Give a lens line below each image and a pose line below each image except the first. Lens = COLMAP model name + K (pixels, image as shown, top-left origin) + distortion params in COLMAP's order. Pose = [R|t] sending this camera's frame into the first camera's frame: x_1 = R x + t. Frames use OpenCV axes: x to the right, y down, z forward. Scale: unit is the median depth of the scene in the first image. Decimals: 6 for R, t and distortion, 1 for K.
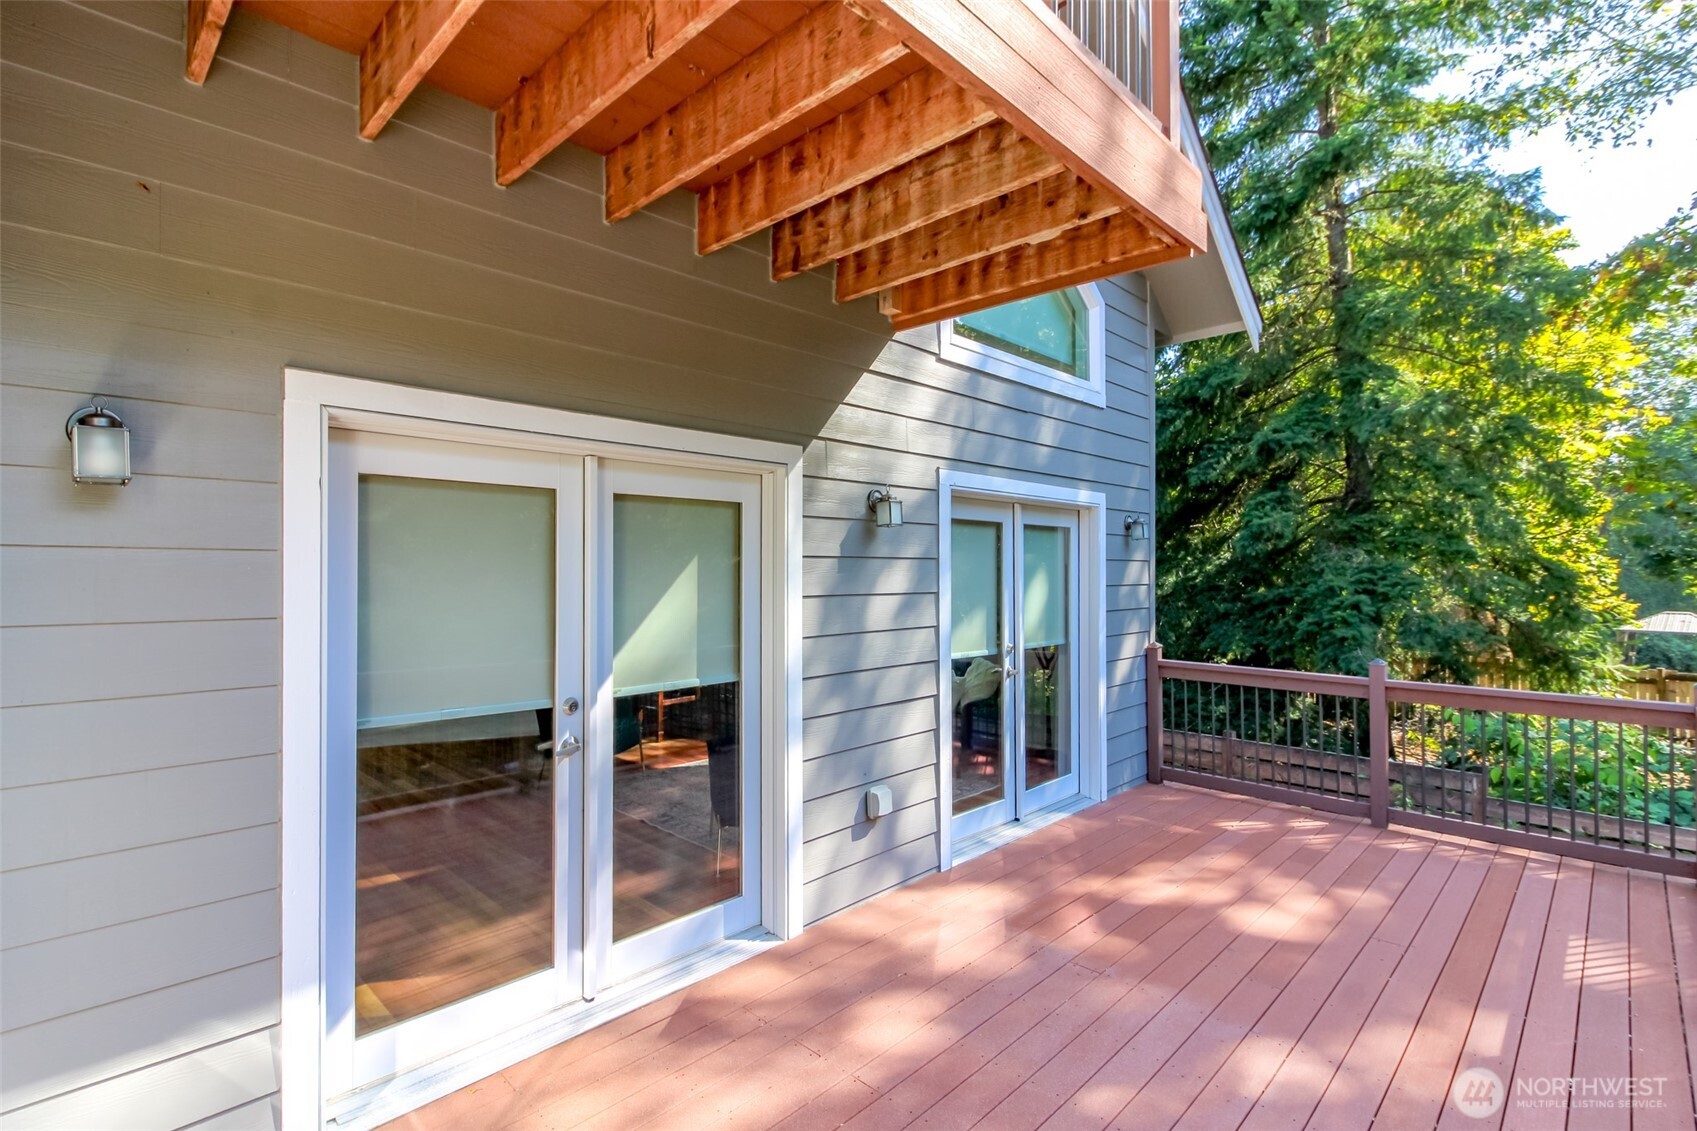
lens RADIAL K [[790.5, 0, 853.9], [0, 790.5, 564.4], [0, 0, 1]] dist [0.016729, 0.000276]
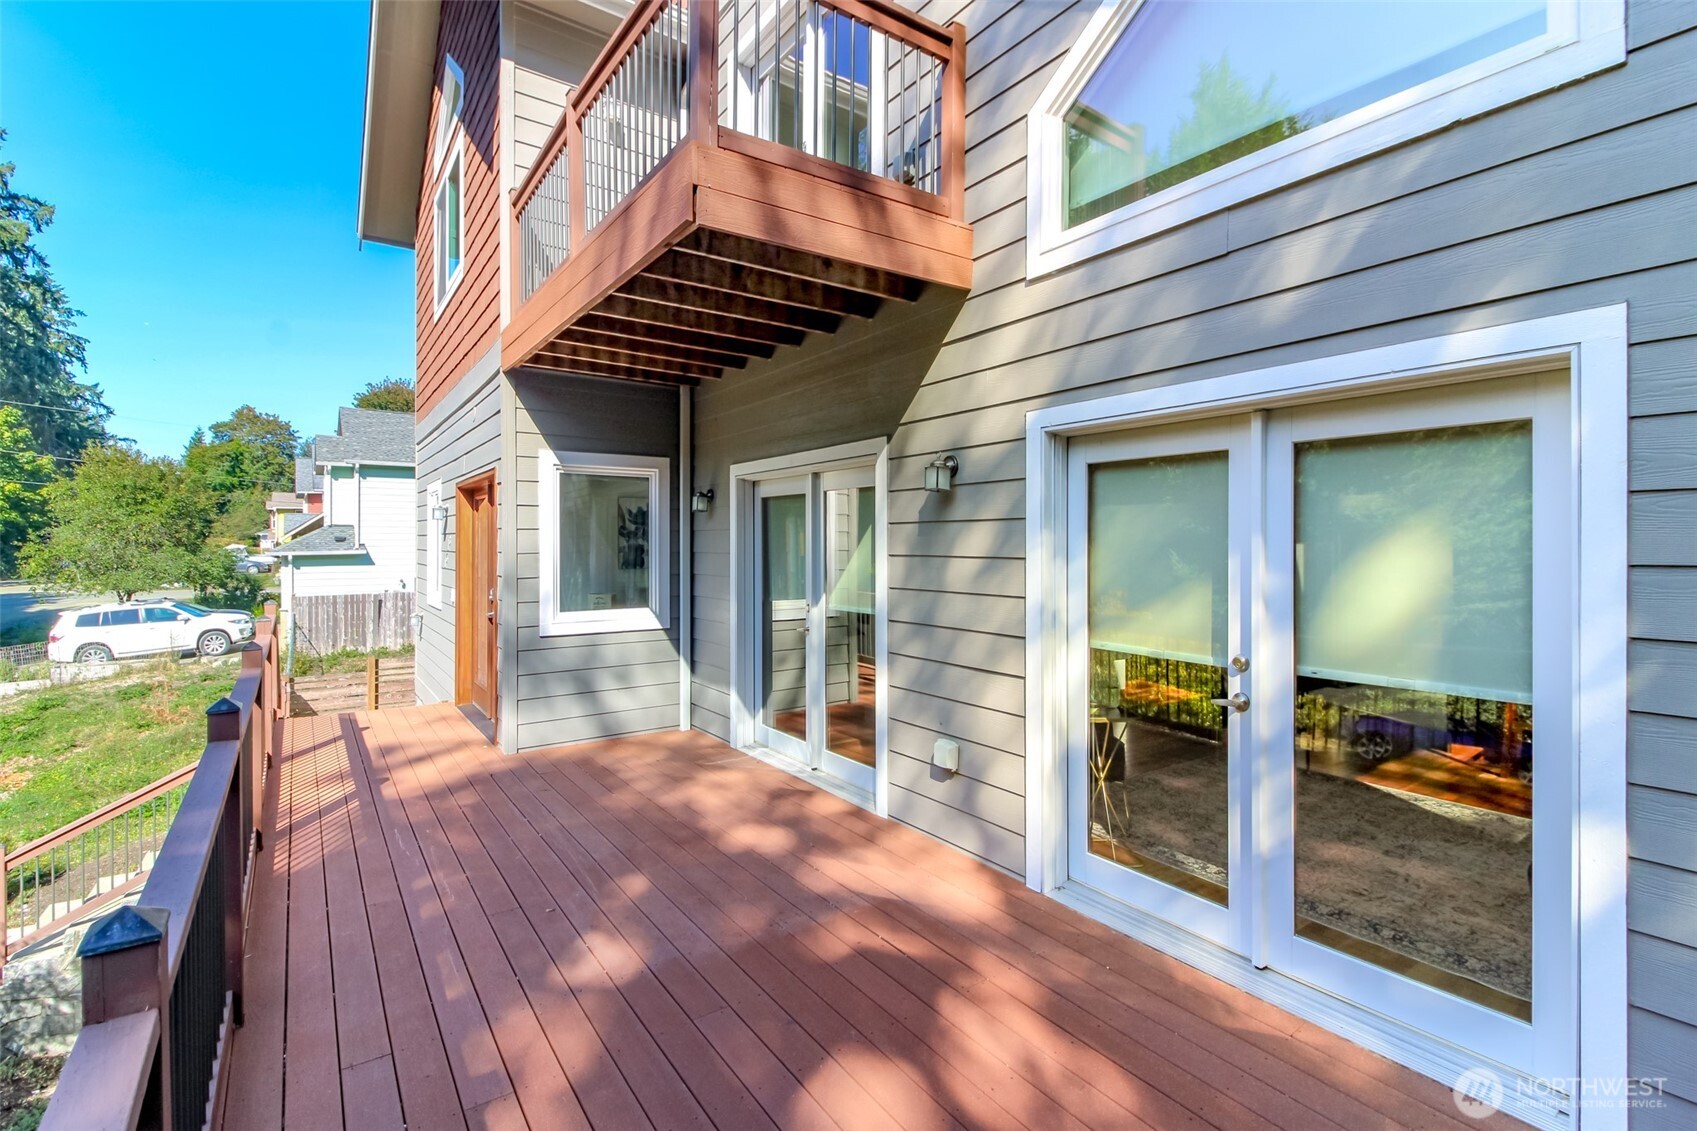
lens RADIAL K [[790.5, 0, 854.5], [0, 790.5, 553.1], [0, 0, 1]] dist [0.016729, 0.000276]
pose [[-0.192526, 0.009605, -0.981245, 1.144723], [0.007222, 0.999939, 0.008371, 0.025780], [0.981265, -0.005475, -0.192584, 1.148733]]
